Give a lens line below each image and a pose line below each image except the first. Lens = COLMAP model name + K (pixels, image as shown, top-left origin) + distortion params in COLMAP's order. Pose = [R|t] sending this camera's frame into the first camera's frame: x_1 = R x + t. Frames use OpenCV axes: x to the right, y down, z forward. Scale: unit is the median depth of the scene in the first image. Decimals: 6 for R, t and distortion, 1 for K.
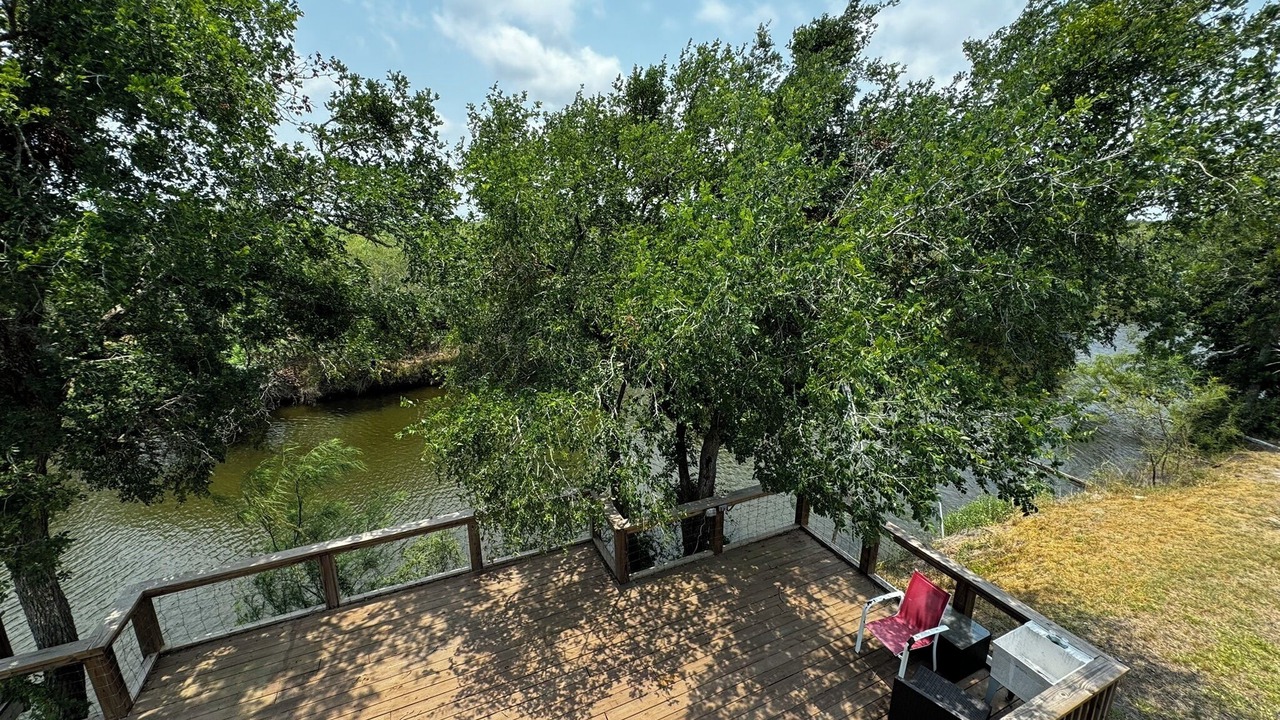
lens RADIAL K [[513.1, 0, 642.2], [0, 513.1, 358.4], [0, 0, 1]] dist [-0.000918, 0.001104]
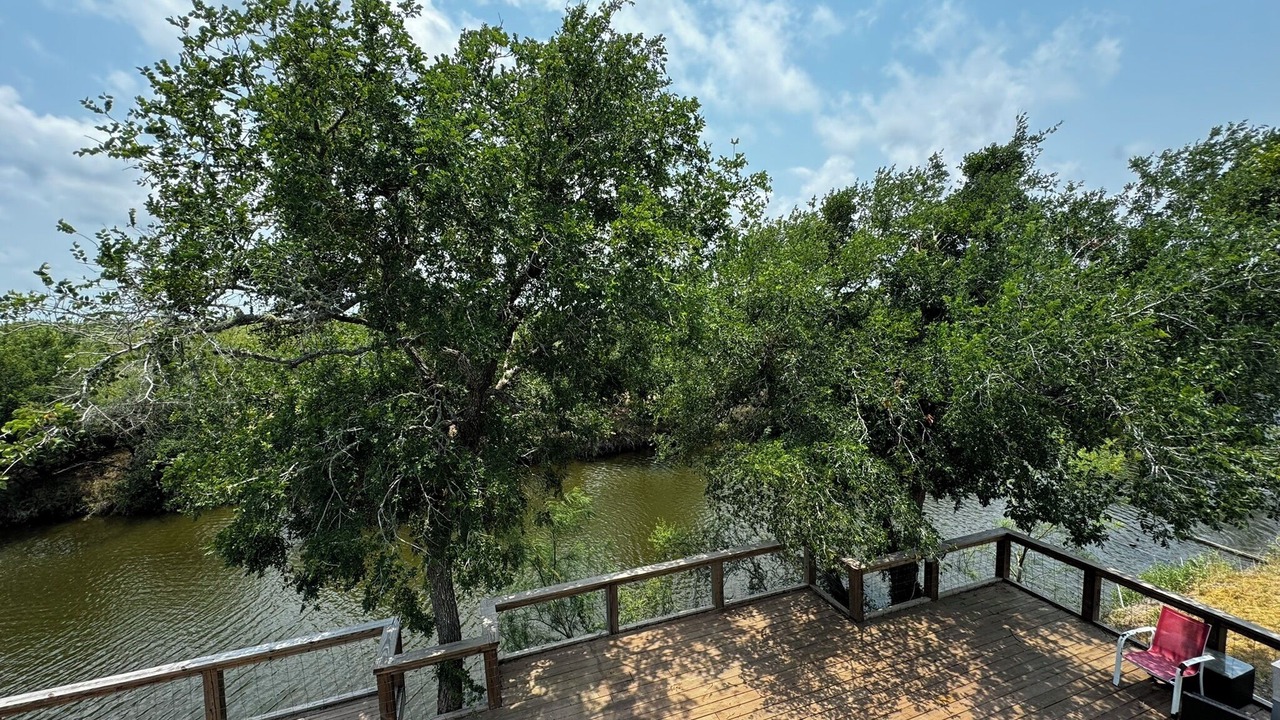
lens RADIAL K [[513.1, 0, 640.0], [0, 513.1, 360.5], [0, 0, 1]] dist [-0.000918, 0.001104]
pose [[0.994901, -0.019705, -0.098914, -0.428793], [0.004255, 0.988056, -0.154035, 0.047761], [0.100768, 0.152828, 0.983102, -0.261310]]
